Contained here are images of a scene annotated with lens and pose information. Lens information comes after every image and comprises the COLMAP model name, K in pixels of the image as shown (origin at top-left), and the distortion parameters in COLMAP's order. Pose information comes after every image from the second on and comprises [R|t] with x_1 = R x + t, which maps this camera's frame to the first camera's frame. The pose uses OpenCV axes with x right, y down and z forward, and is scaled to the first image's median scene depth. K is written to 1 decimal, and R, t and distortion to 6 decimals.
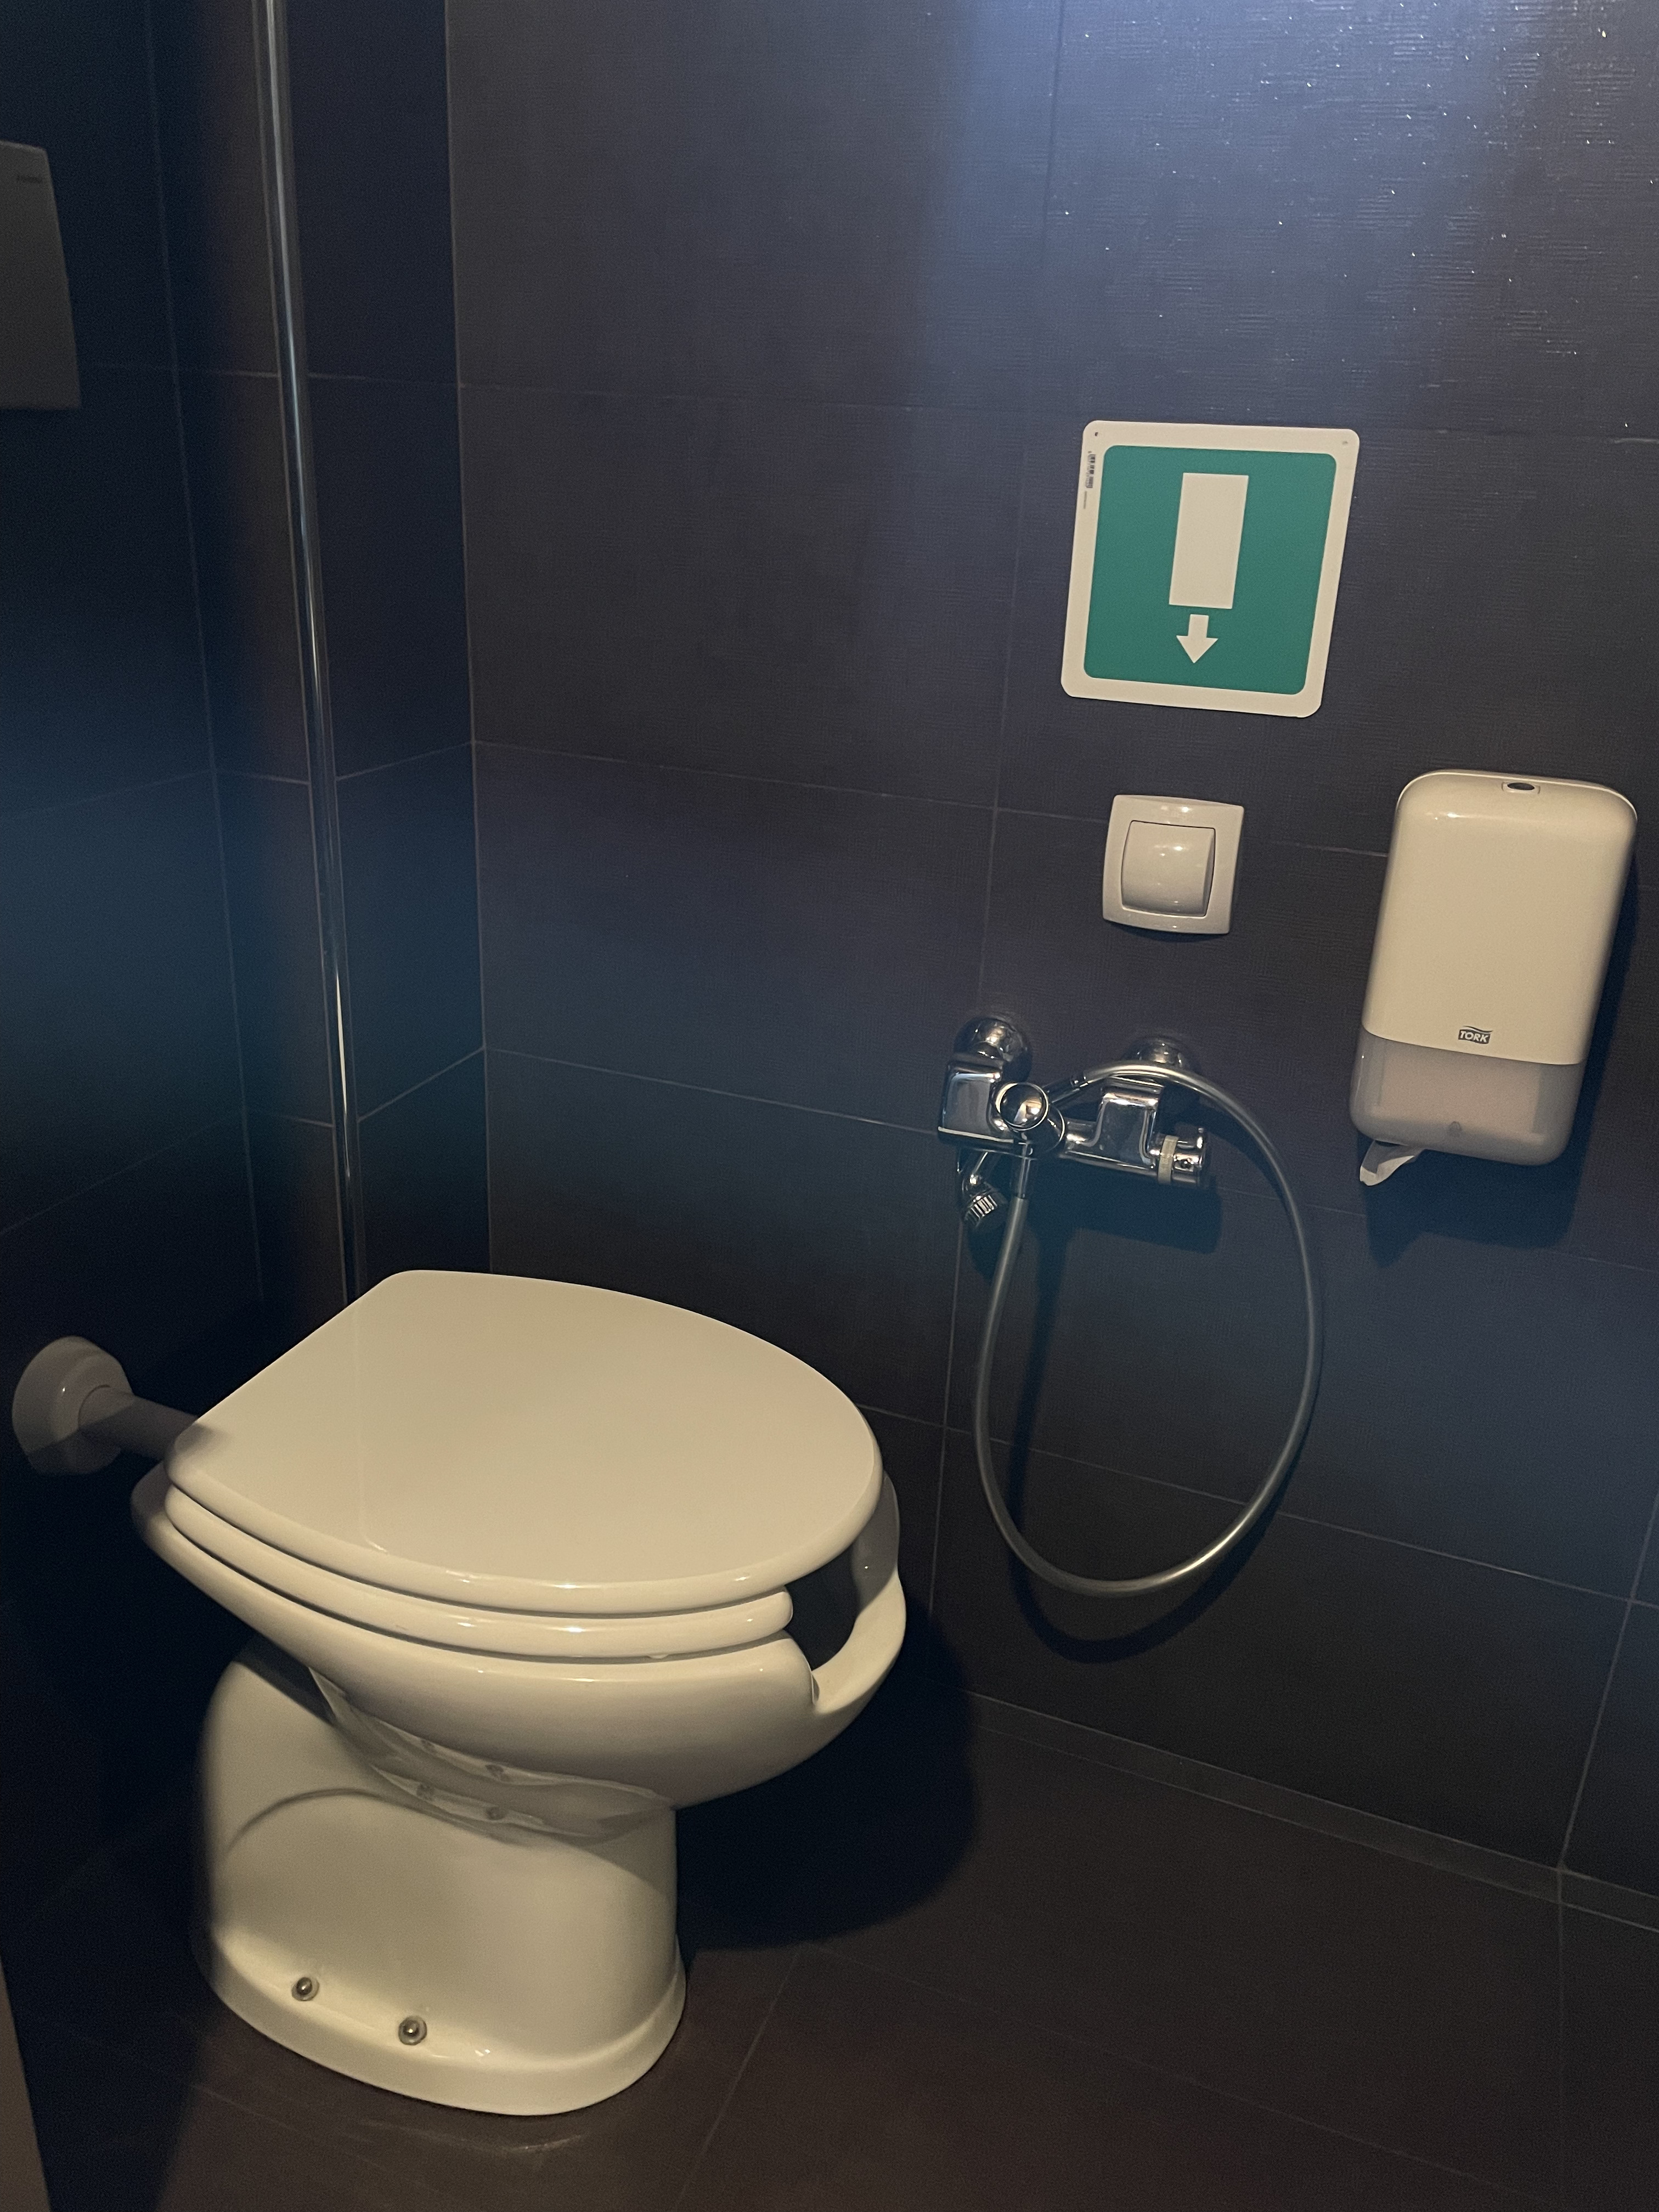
lens RADIAL K [[1695.1, 0, 829.5], [0, 1695.1, 1106.0], [0, 0, 1]] dist [0.045592, 0.001445]
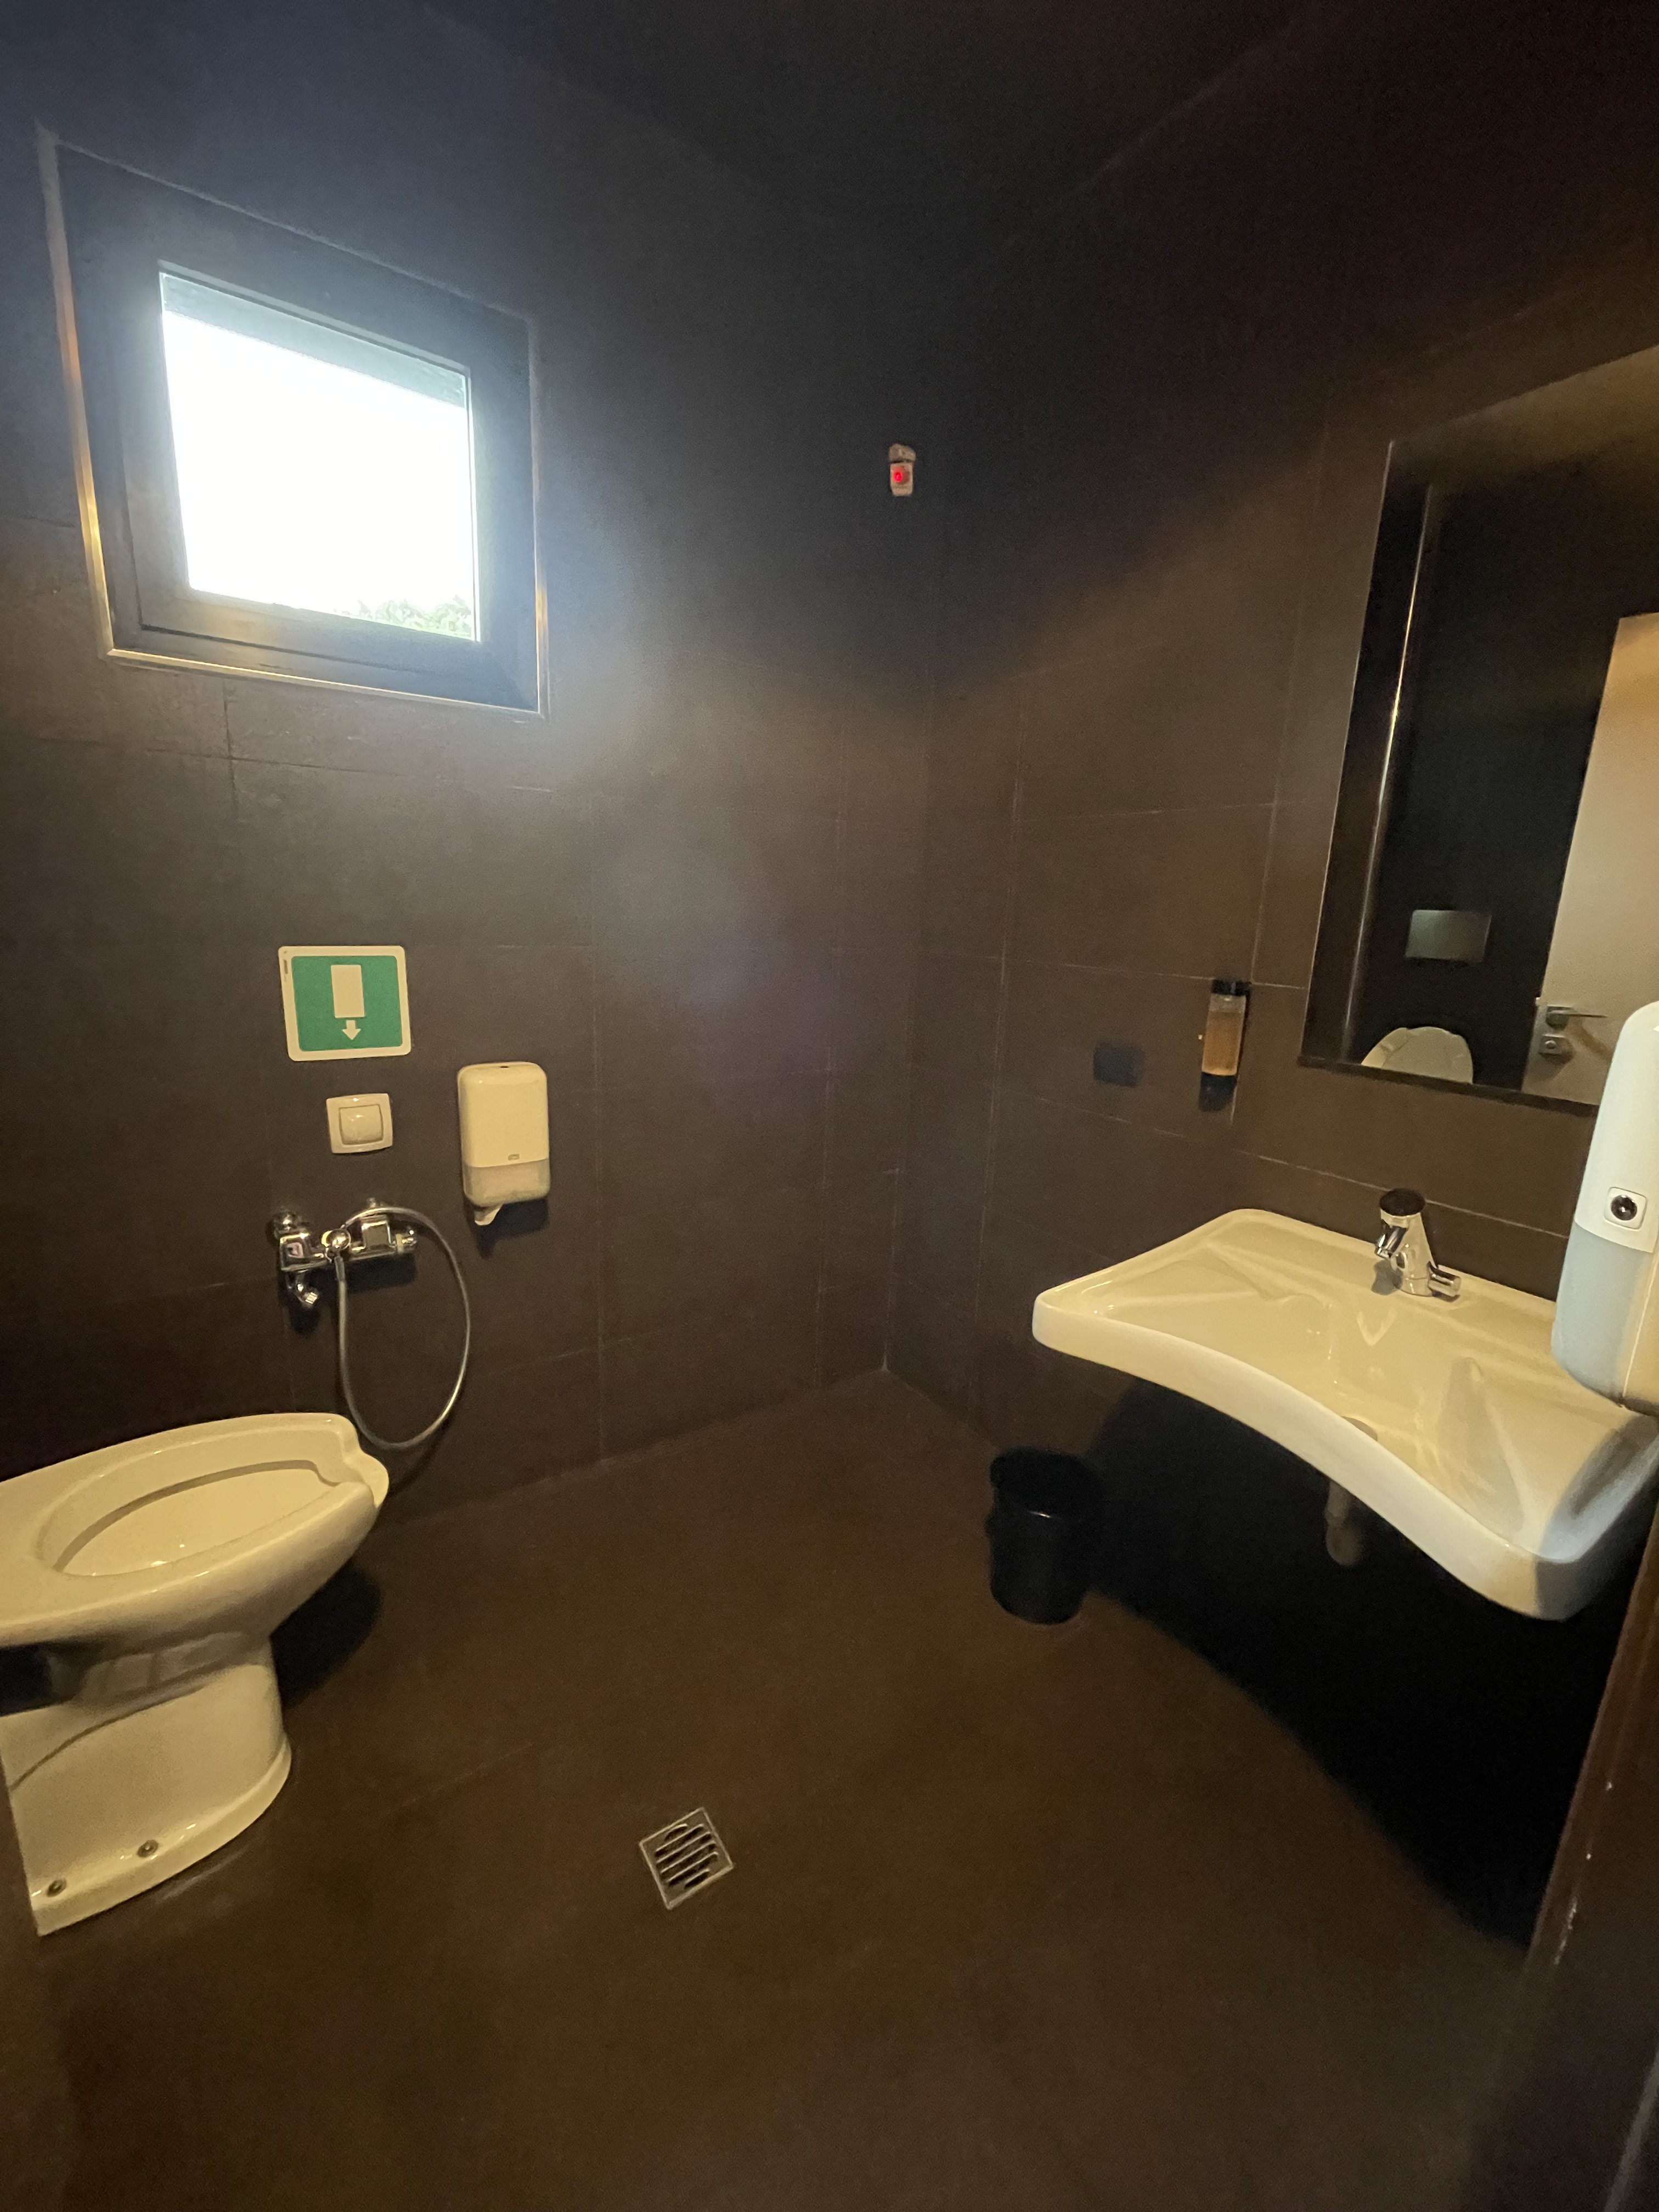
lens RADIAL K [[903.2, 0, 829.5], [0, 903.2, 1106.0], [0, 0, 1]] dist [0.000824, 0.000052]
pose [[0.583789, -0.199776, 0.786943, -0.411676], [0.296673, 0.954719, 0.022283, -0.001571], [-0.755761, 0.220456, 0.616623, -0.264152]]
